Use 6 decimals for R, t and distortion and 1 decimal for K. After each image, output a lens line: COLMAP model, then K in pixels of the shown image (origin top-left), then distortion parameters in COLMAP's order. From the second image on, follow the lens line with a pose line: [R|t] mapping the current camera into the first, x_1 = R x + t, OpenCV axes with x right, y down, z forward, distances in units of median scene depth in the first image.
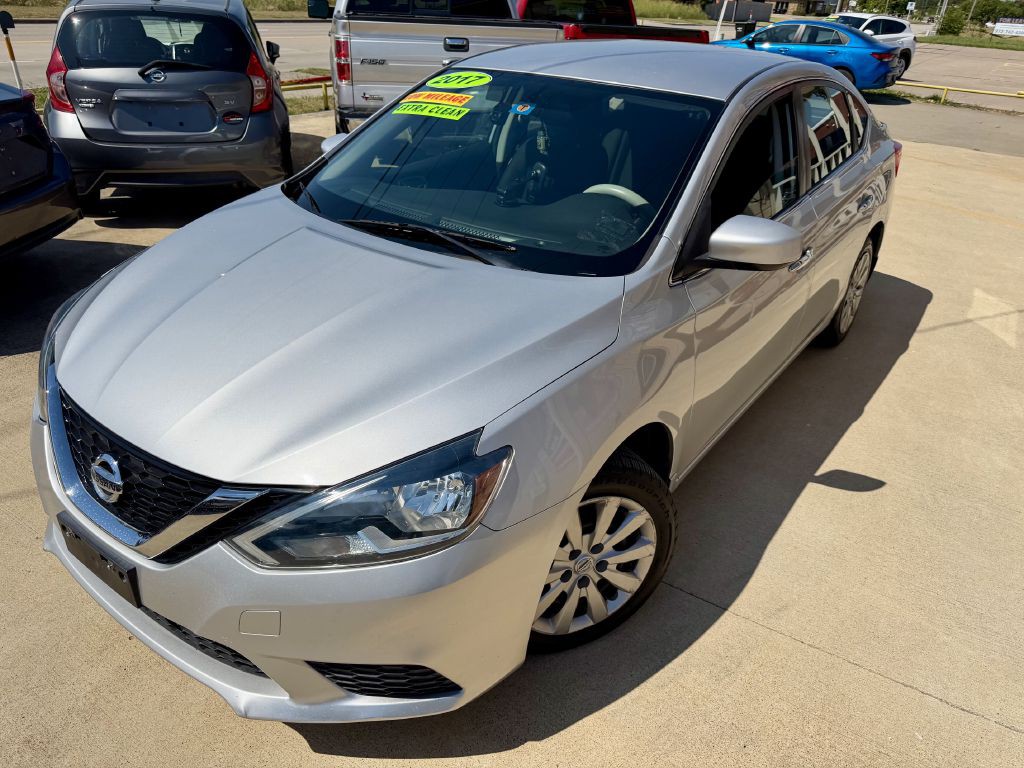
lens RADIAL K [[740.4, 0, 512.0], [0, 740.4, 384.0], [0, 0, 1]] dist [0.022697, -0.027955]
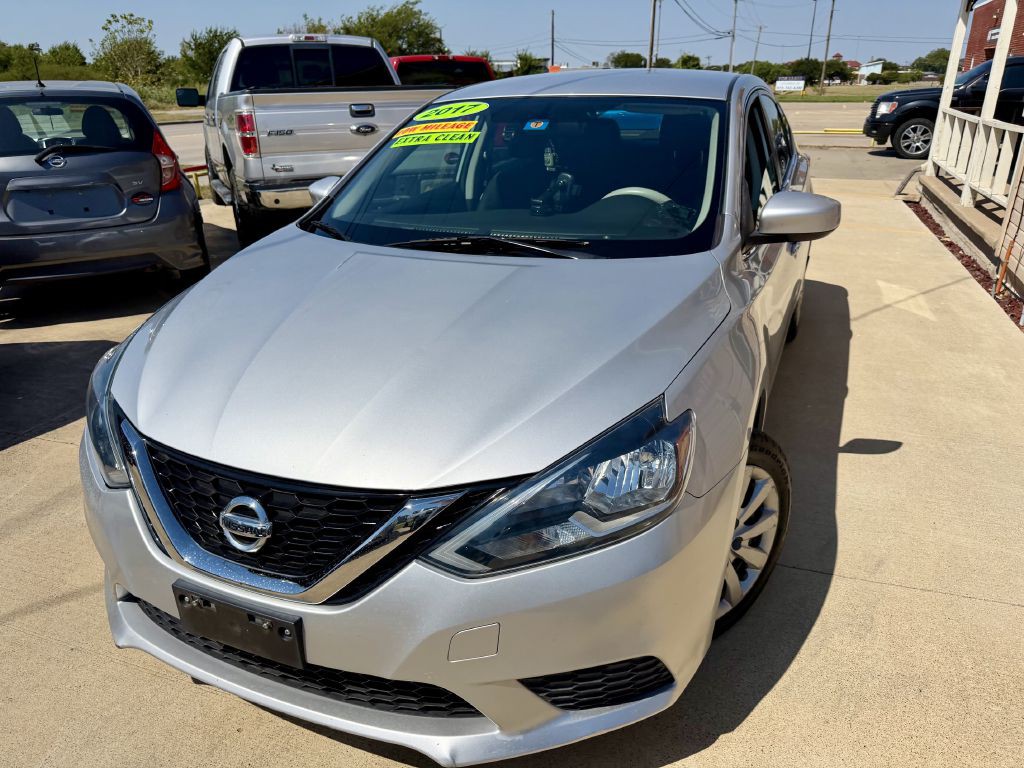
lens RADIAL K [[744.6, 0, 514.3], [0, 744.6, 375.2], [0, 0, 1]] dist [0.005285, -0.008804]
pose [[0.972819, -0.140880, 0.183783, -0.305178], [0.160422, 0.982357, -0.096127, 0.072946], [-0.166998, 0.122997, 0.978255, 0.056910]]
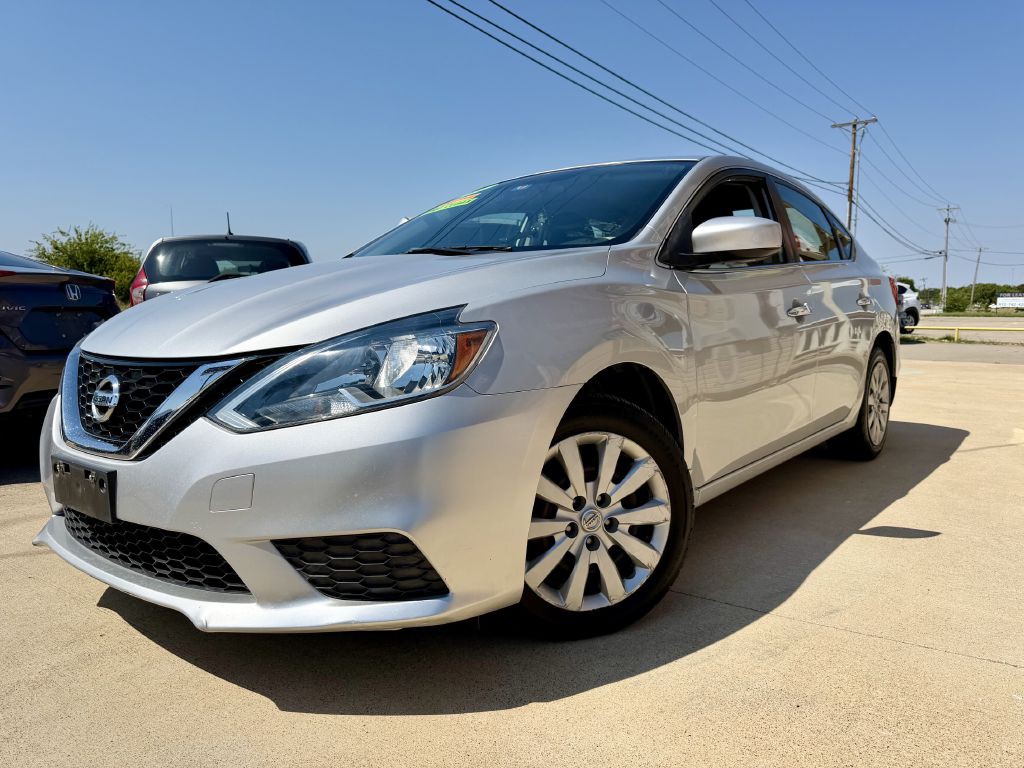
lens RADIAL K [[736.8, 0, 511.2], [0, 736.8, 378.1], [0, 0, 1]] dist [0.026690, -0.025428]
pose [[0.997040, -0.052290, -0.056364, 0.056424], [0.026440, 0.921587, -0.387270, 0.415495], [0.072195, 0.384633, 0.920242, 0.076581]]
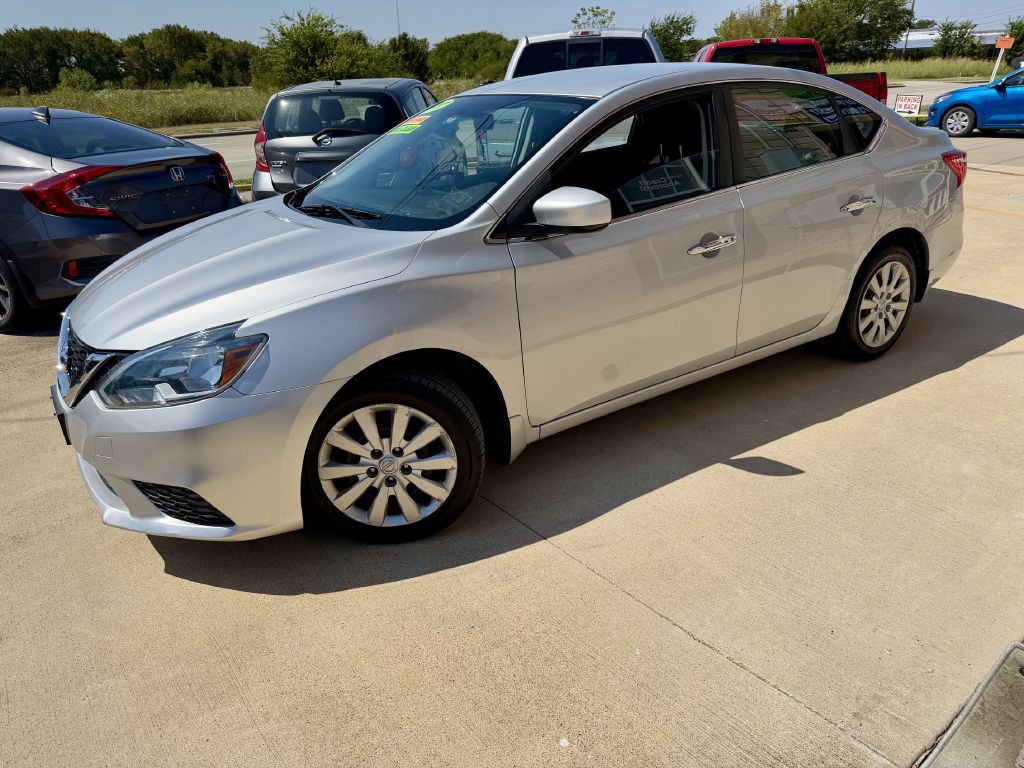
lens RADIAL K [[736.8, 0, 511.2], [0, 736.8, 378.1], [0, 0, 1]] dist [0.026690, -0.025428]
pose [[0.936717, 0.047230, -0.346888, 0.664841], [-0.083805, 0.992300, -0.091197, 0.187009], [0.339910, 0.114497, 0.933462, -0.067111]]
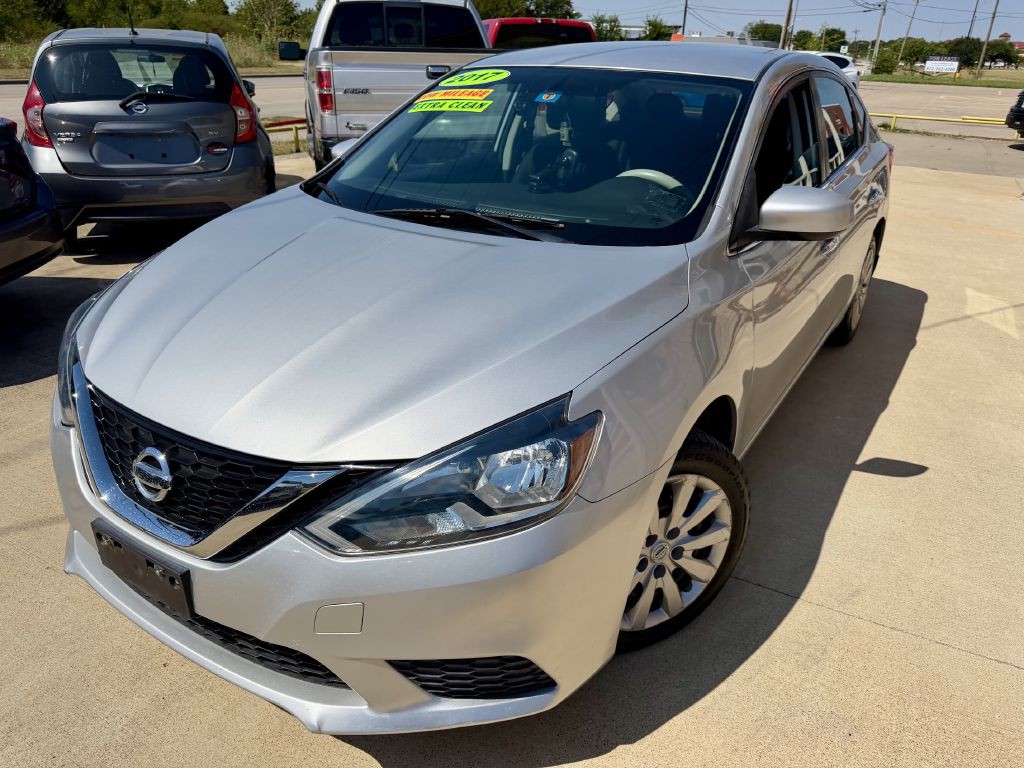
lens RADIAL K [[742.9, 0, 512.0], [0, 742.9, 384.0], [0, 0, 1]] dist [0.003909, -0.003880]
pose [[0.997793, -0.047742, 0.046158, -0.117365], [0.050449, 0.996959, -0.059397, 0.075682], [-0.043182, 0.061595, 0.997167, 0.057668]]
